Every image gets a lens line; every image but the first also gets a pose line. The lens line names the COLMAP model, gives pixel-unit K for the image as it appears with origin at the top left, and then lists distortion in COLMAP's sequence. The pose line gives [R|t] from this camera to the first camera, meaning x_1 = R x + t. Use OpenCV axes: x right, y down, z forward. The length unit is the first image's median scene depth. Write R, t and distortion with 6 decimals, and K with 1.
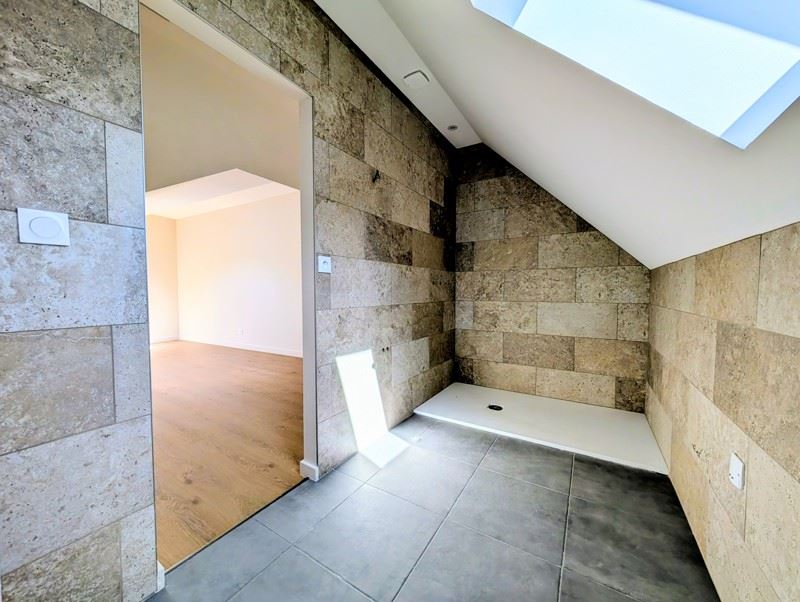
lens RADIAL K [[309.6, 0, 396.0], [0, 309.6, 301.1], [0, 0, 1]] dist [0.000723, 0.000155]
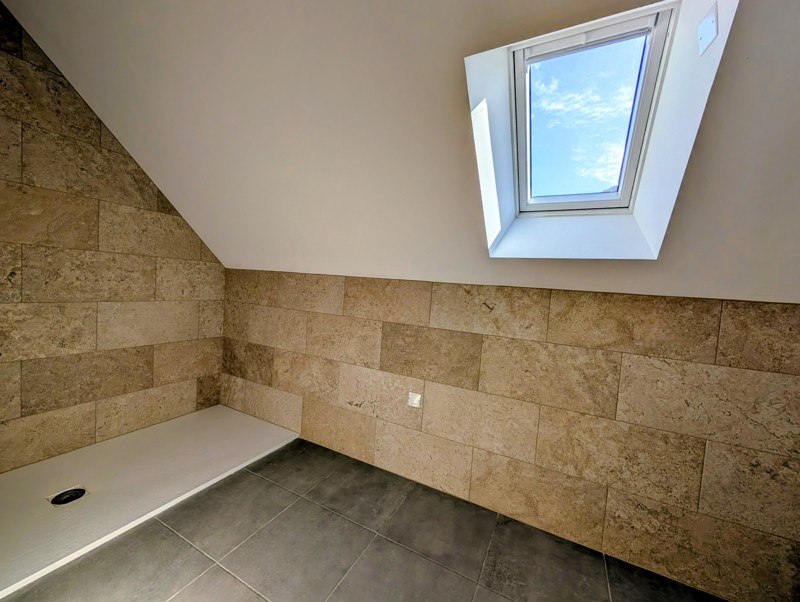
lens RADIAL K [[309.6, 0, 417.5], [0, 309.6, 303.7], [0, 0, 1]] dist [0.000723, 0.000155]
pose [[-0.112628, -0.060732, 0.991780, -0.288496], [-0.037011, 0.997694, 0.056891, -0.060569], [-0.992948, -0.030299, -0.114616, 0.442364]]
